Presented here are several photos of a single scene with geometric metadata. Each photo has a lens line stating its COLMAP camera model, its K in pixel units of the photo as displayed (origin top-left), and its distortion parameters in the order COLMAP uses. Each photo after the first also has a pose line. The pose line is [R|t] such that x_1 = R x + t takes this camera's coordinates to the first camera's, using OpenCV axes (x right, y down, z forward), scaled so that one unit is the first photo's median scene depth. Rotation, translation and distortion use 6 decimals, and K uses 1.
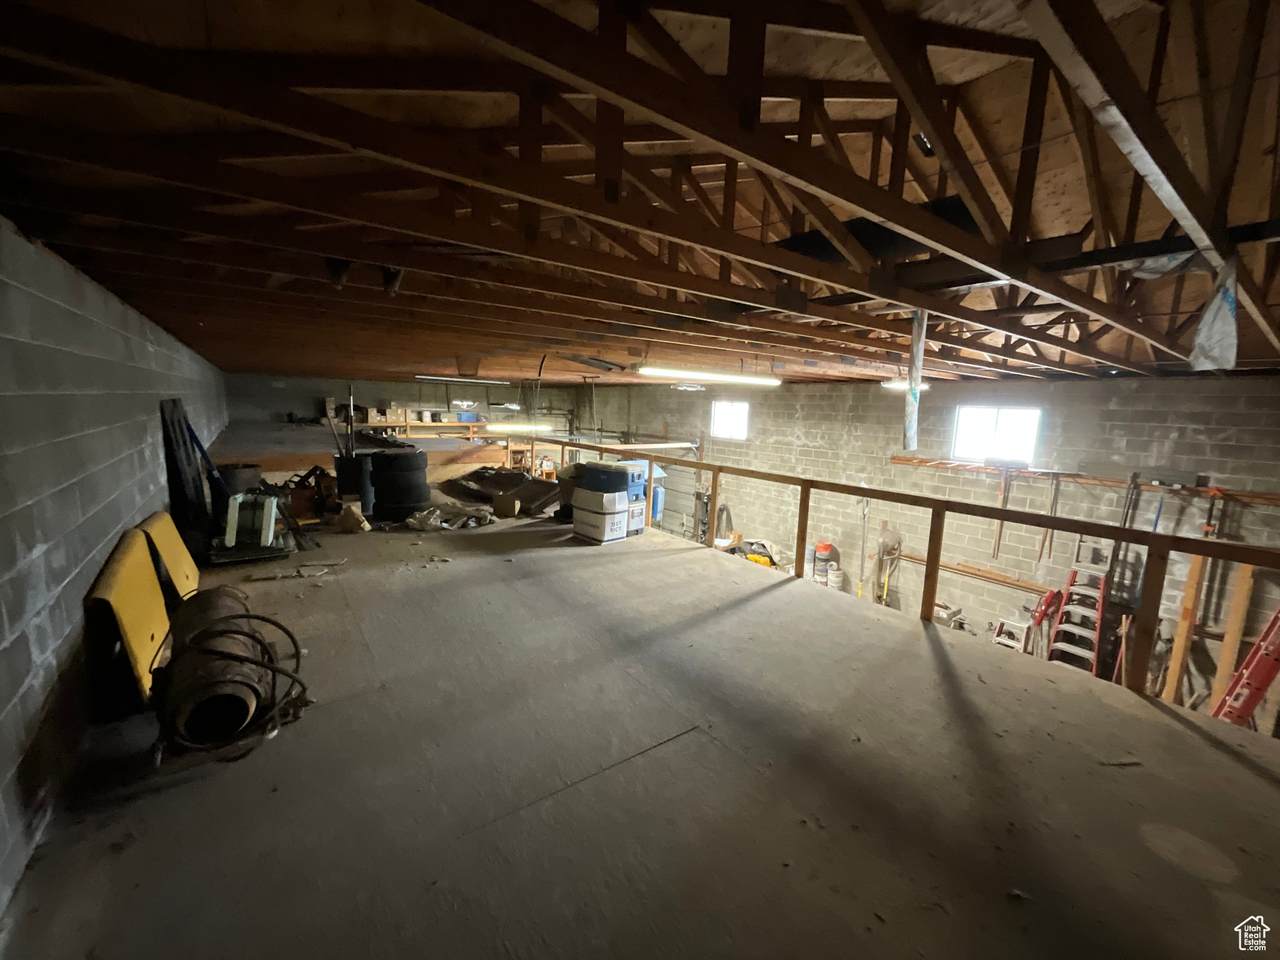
lens RADIAL K [[513.4, 0, 638.3], [0, 513.4, 479.4], [0, 0, 1]] dist [0.003696, 0.001130]
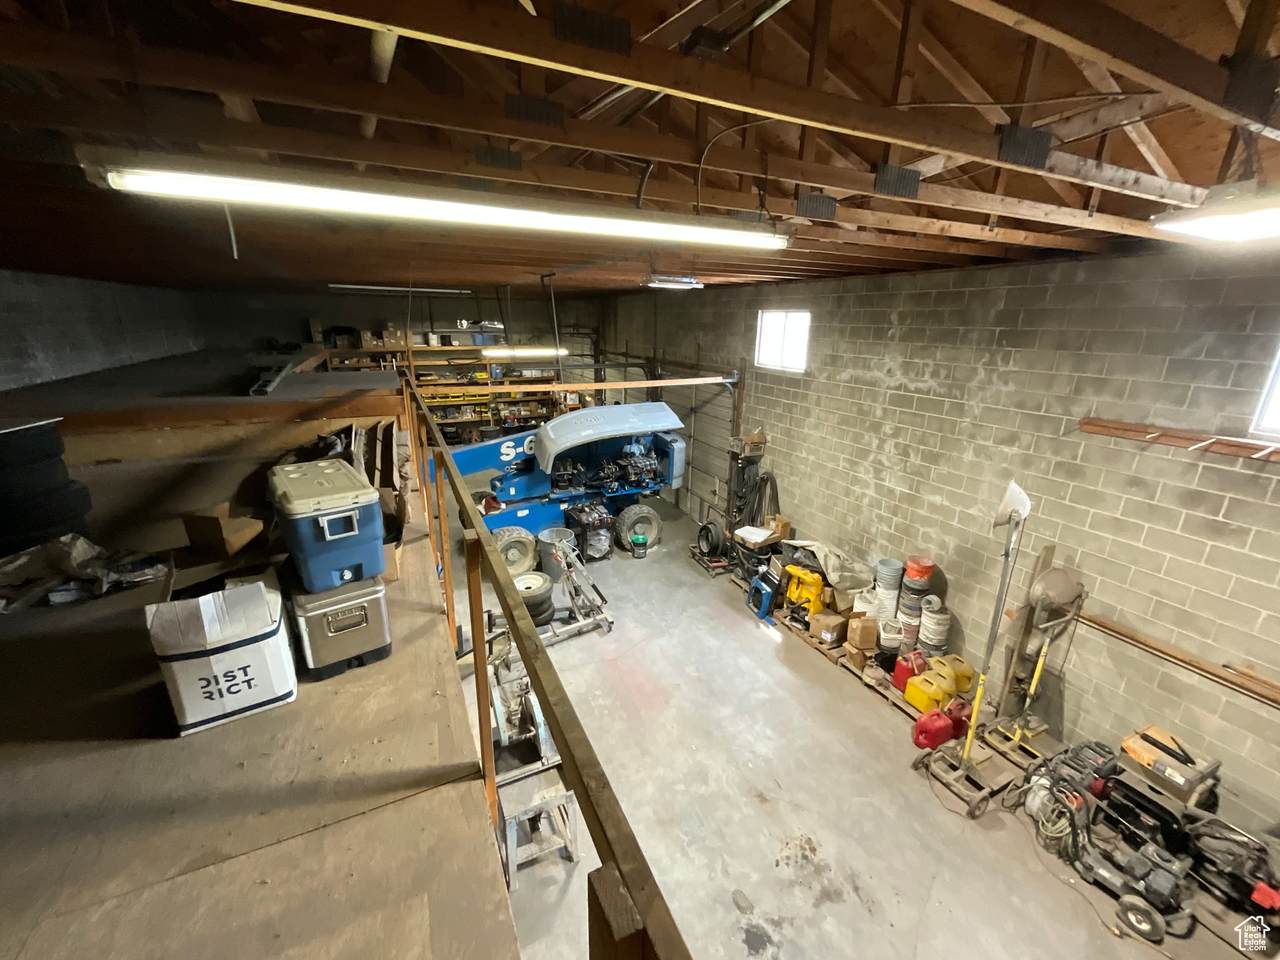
lens RADIAL K [[513.4, 0, 641.2], [0, 513.4, 479.8], [0, 0, 1]] dist [0.003696, 0.001130]
pose [[0.982180, 0.035297, -0.184599, 0.147837], [-0.005995, 0.987591, 0.156935, -0.051169], [0.187848, -0.153031, 0.970203, 0.371592]]
